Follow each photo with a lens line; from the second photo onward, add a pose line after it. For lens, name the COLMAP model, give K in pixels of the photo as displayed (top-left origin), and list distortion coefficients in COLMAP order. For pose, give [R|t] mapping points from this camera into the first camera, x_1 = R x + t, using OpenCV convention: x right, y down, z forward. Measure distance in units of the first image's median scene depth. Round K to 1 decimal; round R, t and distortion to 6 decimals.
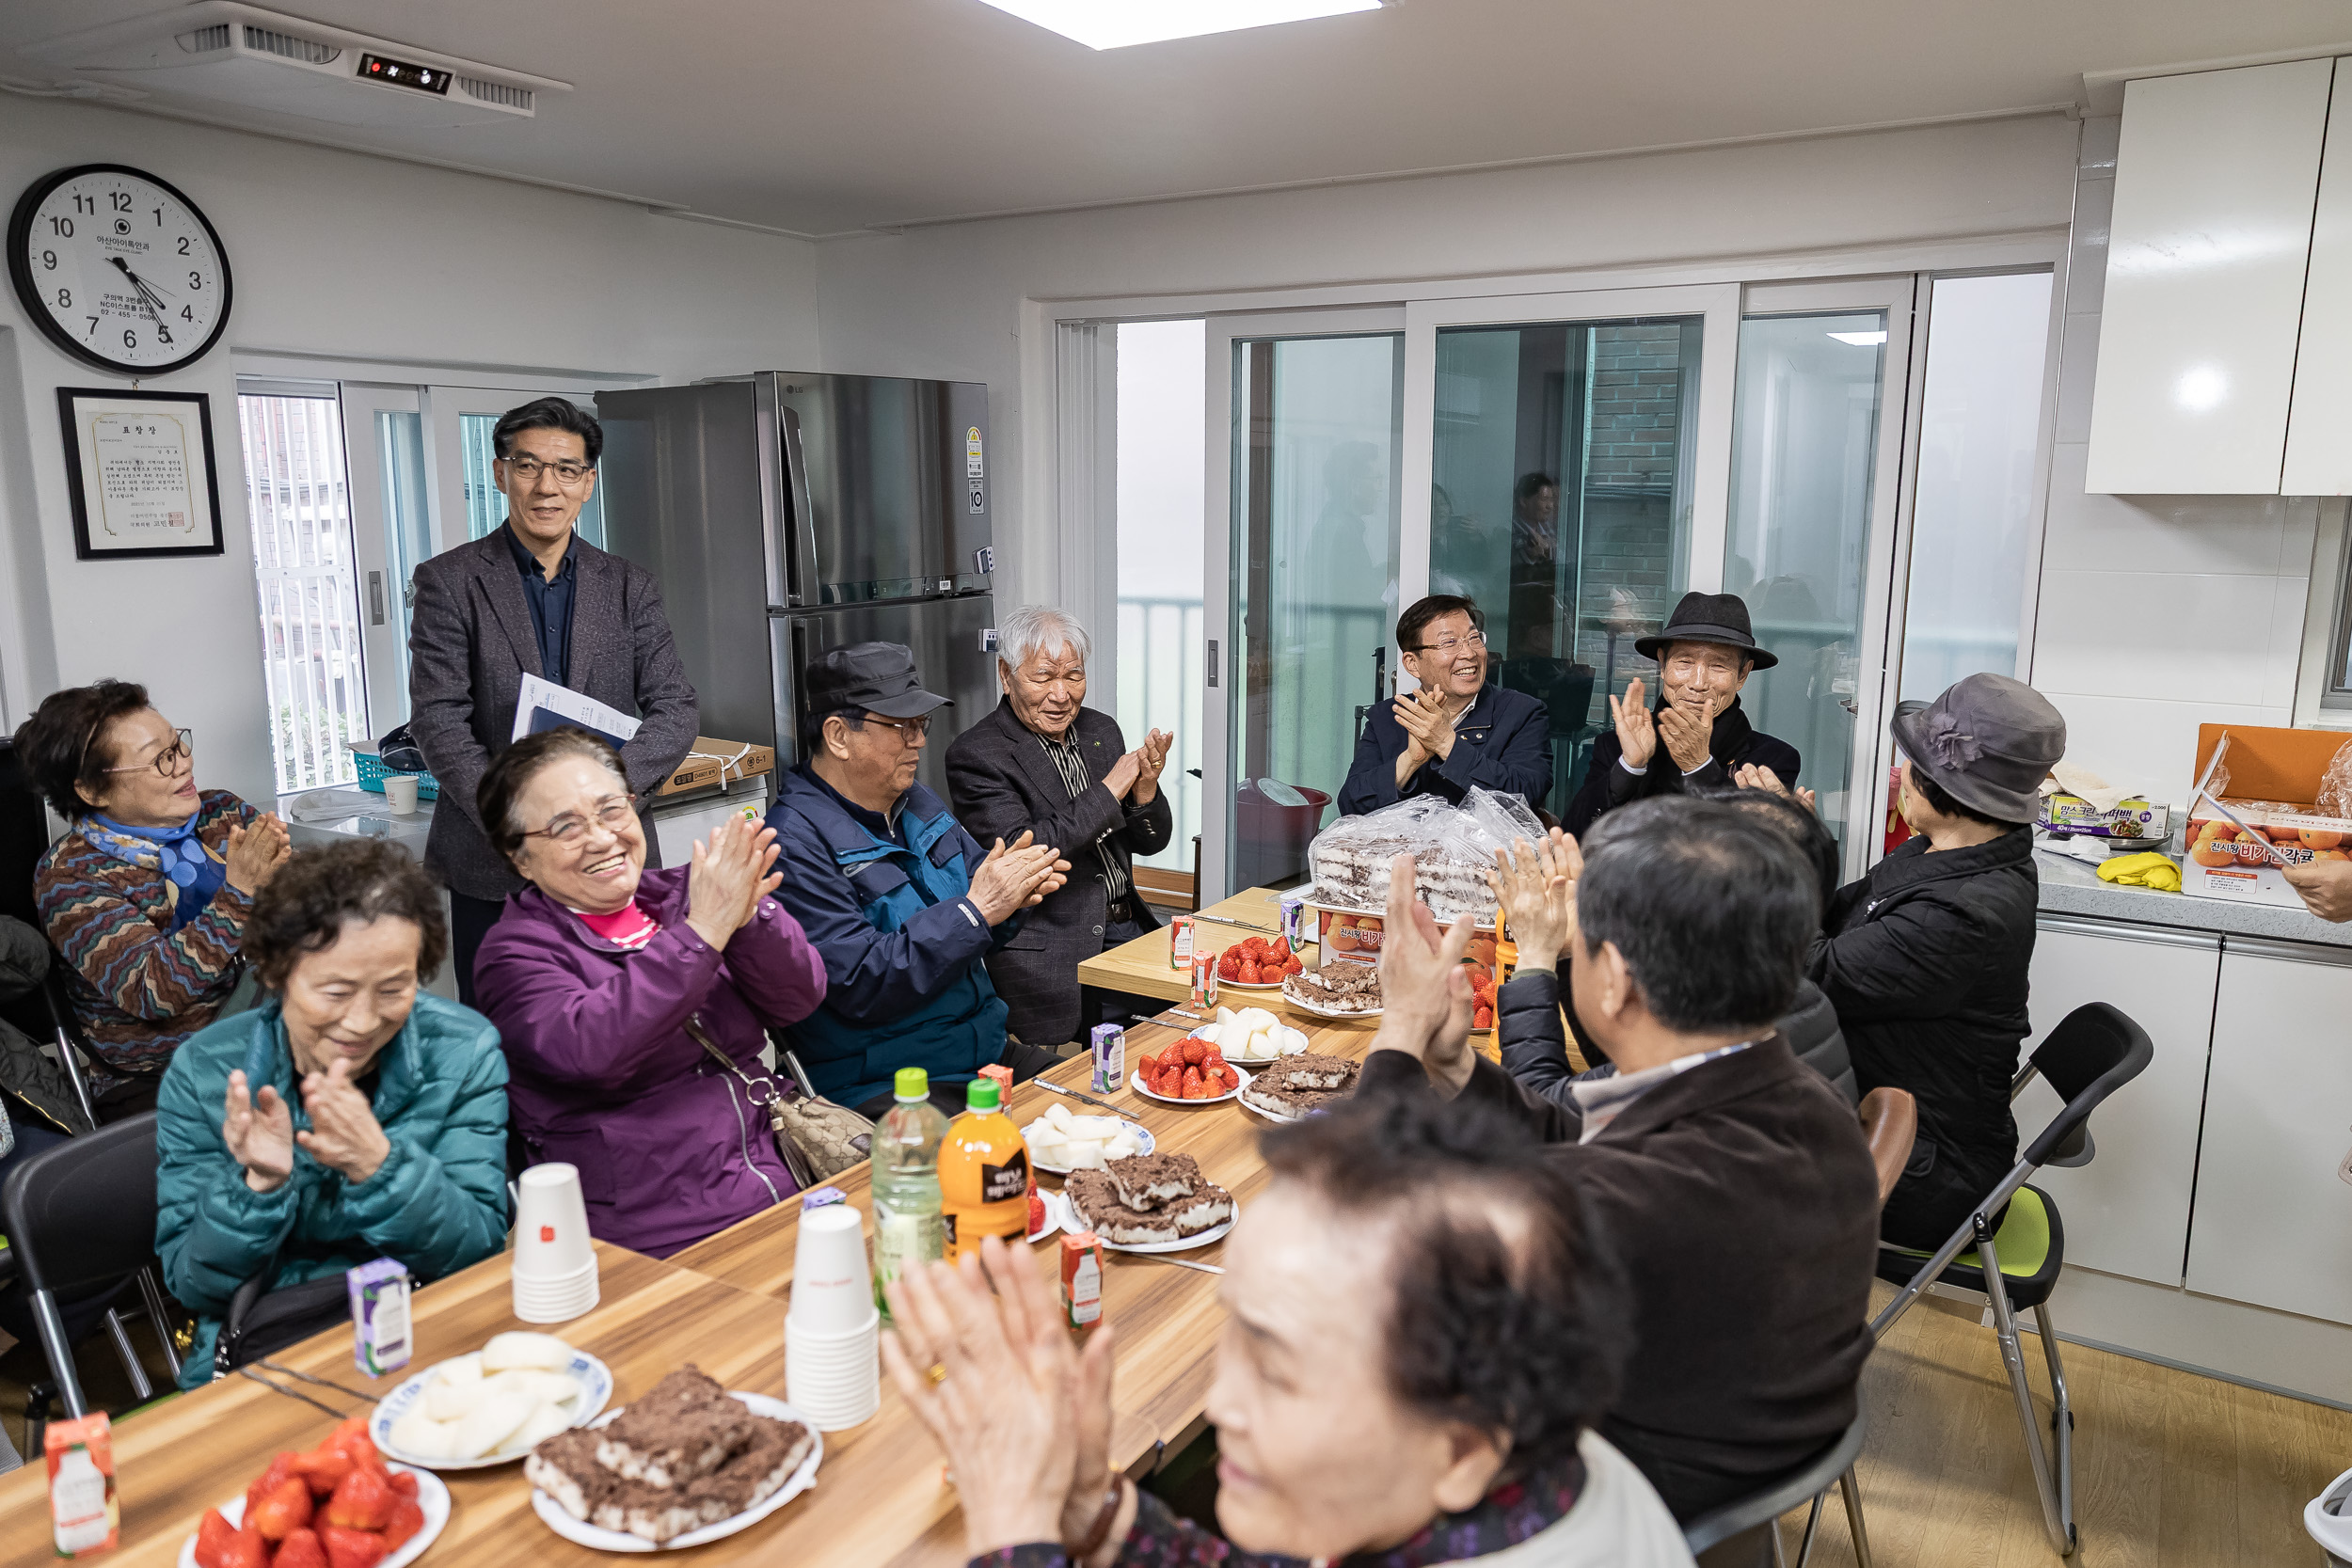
lens RADIAL K [[1687.2, 0, 1176.0], [0, 1687.2, 784.0], [0, 0, 1]] dist [-0.012086, -0.000503]
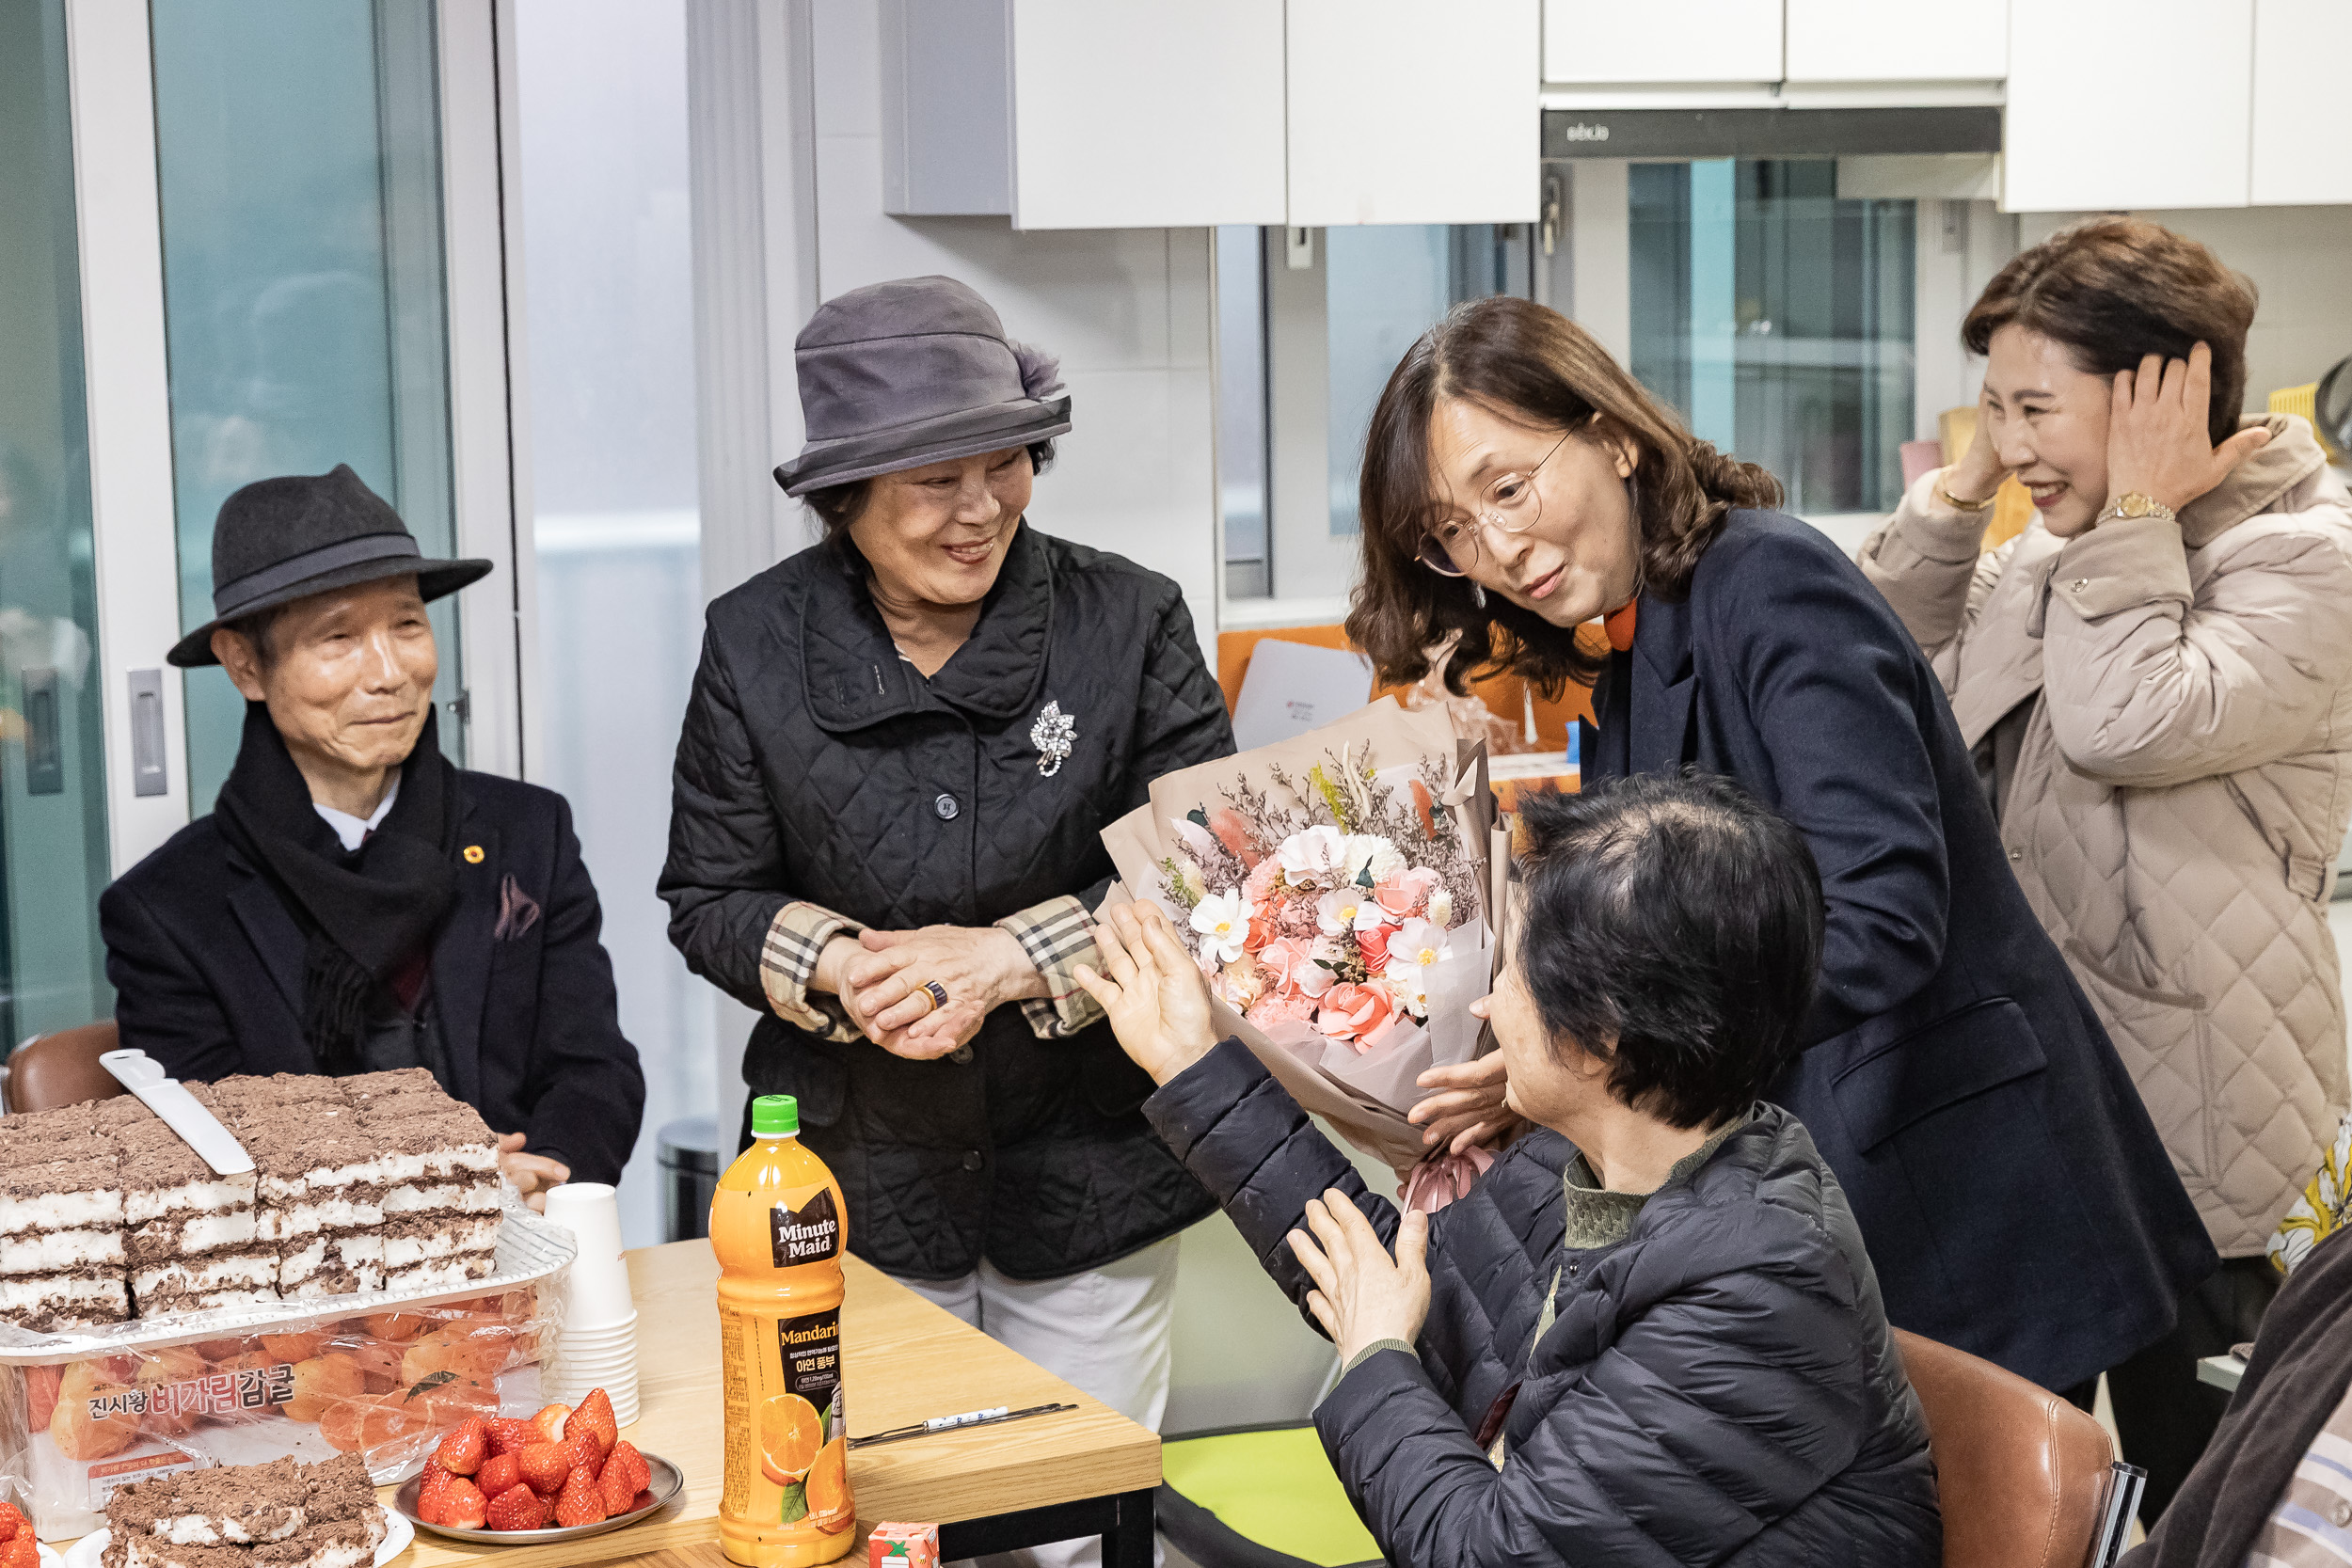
lens RADIAL K [[3996.2, 0, 1176.0], [0, 3996.2, 784.0], [0, 0, 1]] dist [0.018215, 0.089834]
pose [[0.518040, -0.129571, 0.845486, -0.537394], [0.168382, 0.984566, 0.047716, -0.053668], [-0.838619, 0.117646, 0.531862, 0.320648]]
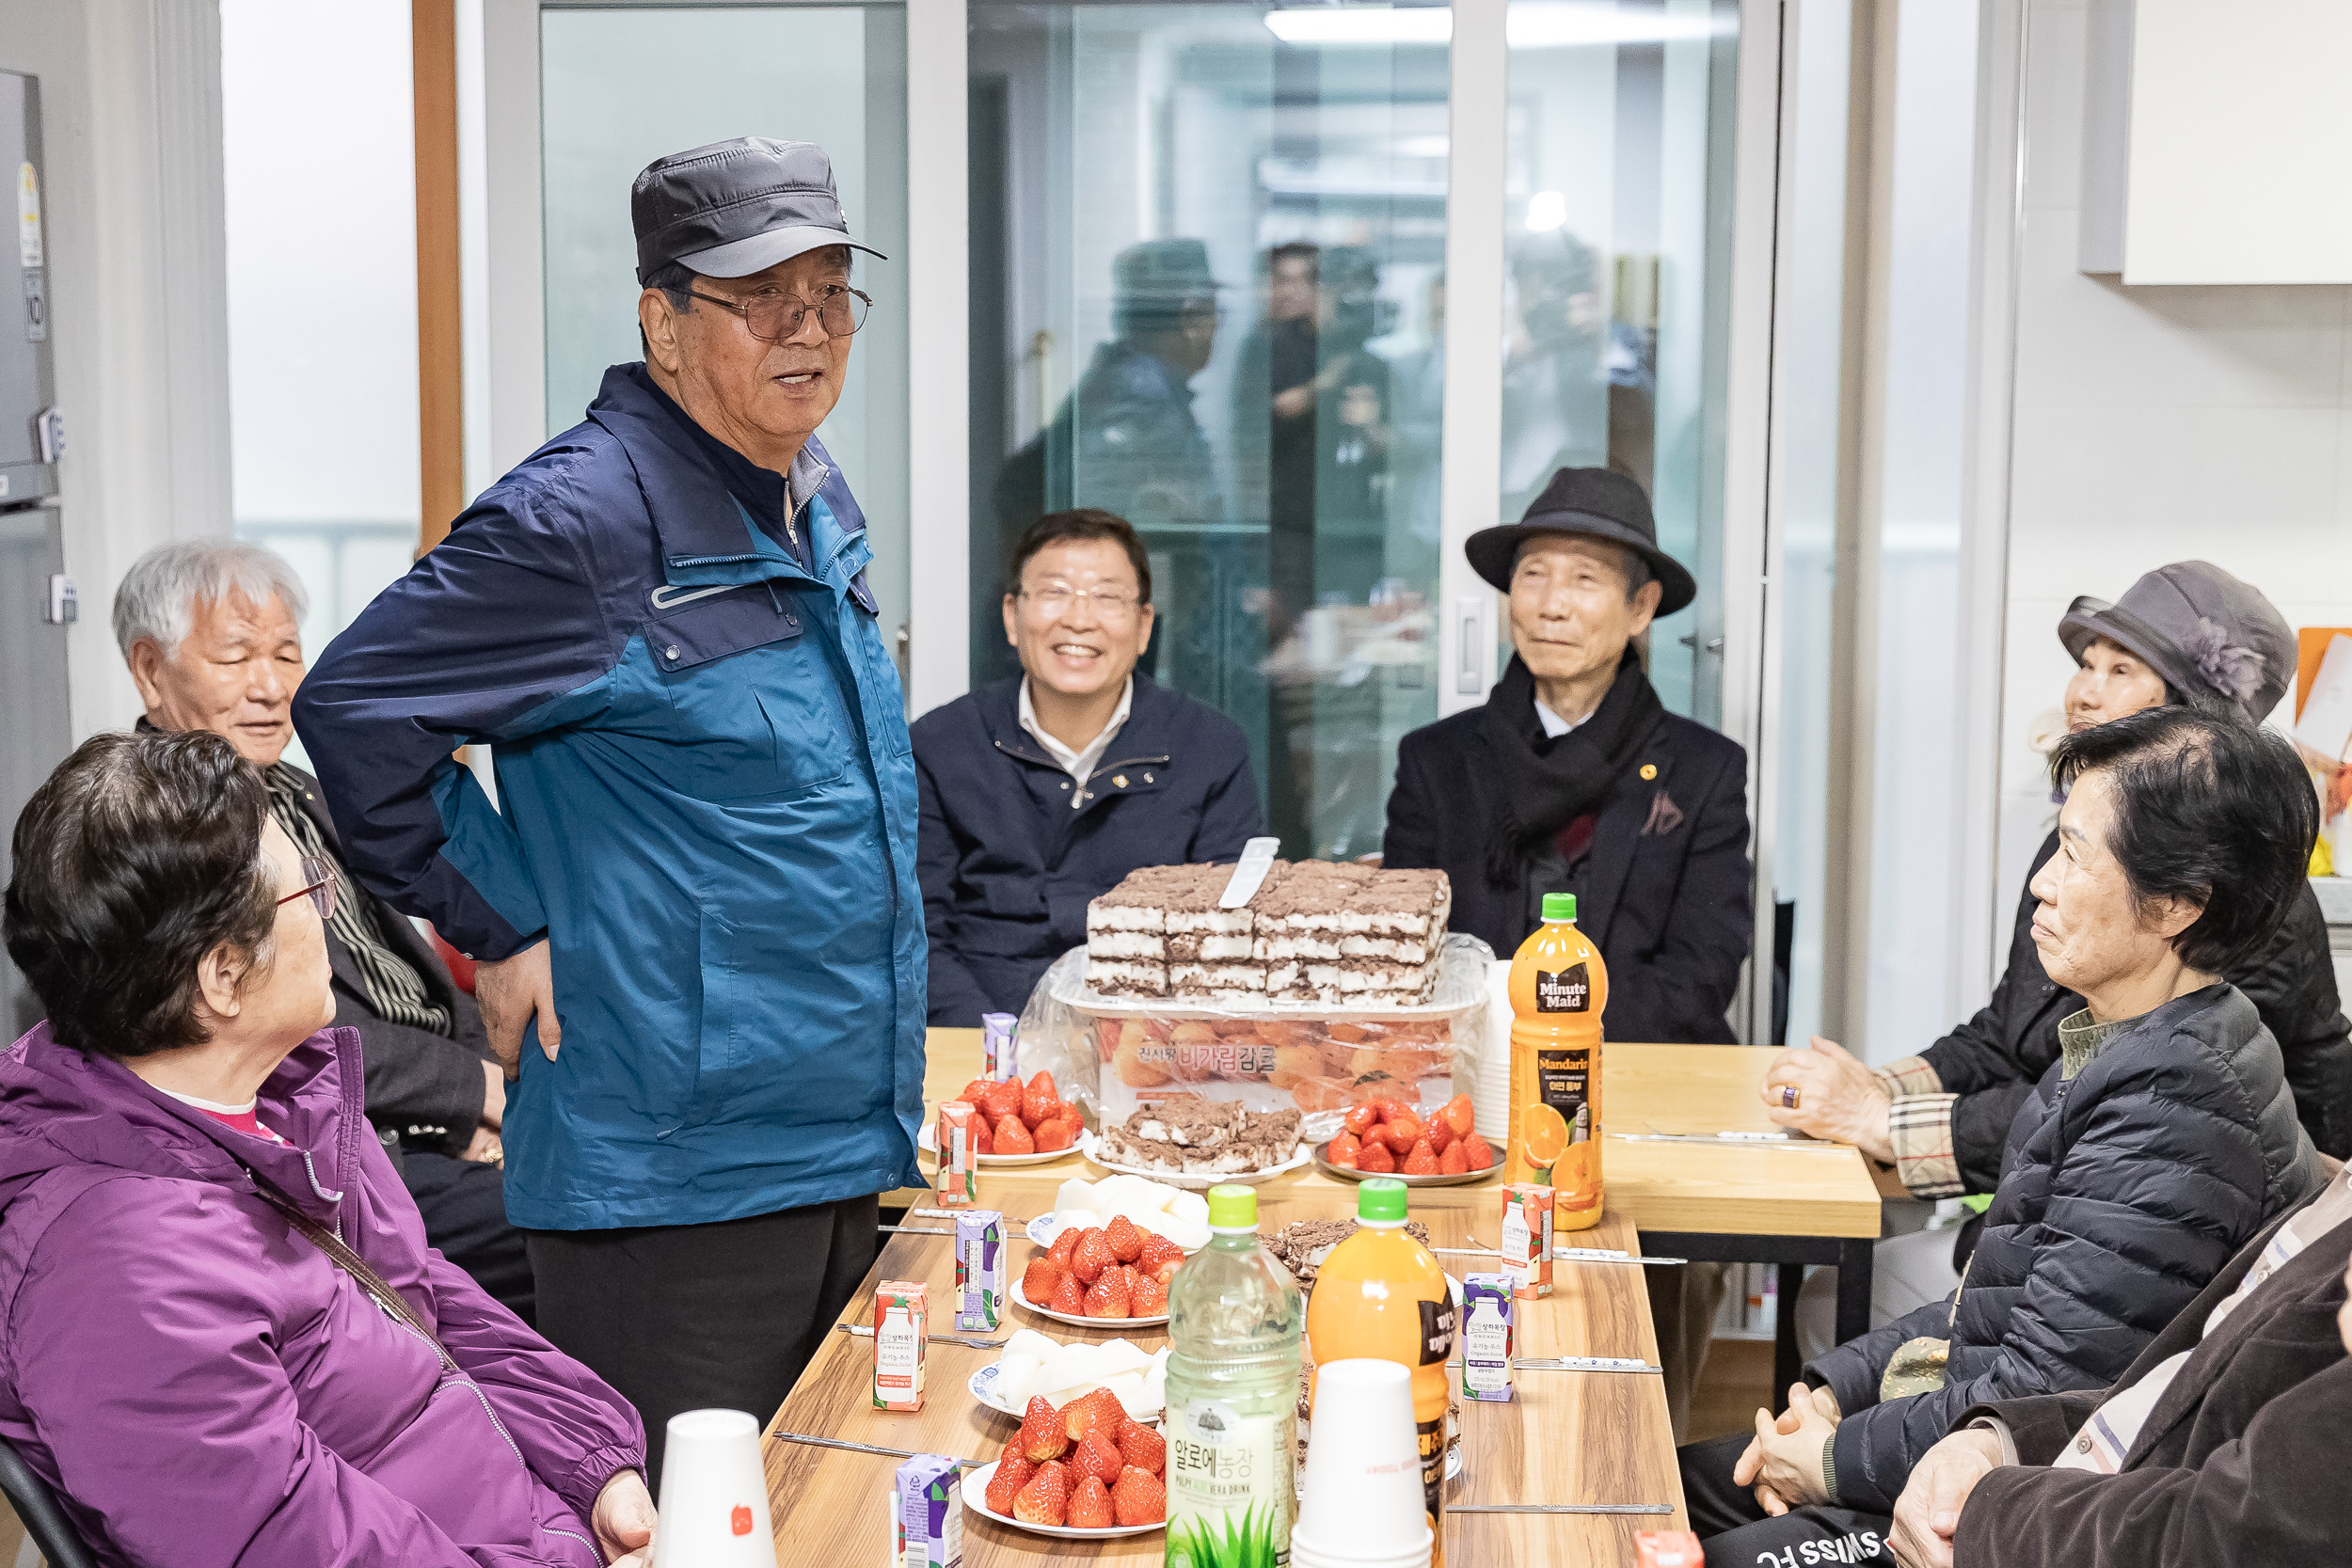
lens RADIAL K [[3669.9, 0, 1051.2], [0, 3669.9, 771.2], [0, 0, 1]] dist [0.040197, 0.136342]
pose [[0.909399, -0.052917, 0.412544, -0.453221], [0.074450, 0.996564, -0.036285, 0.037347], [-0.409207, 0.063711, 0.910215, -0.122341]]
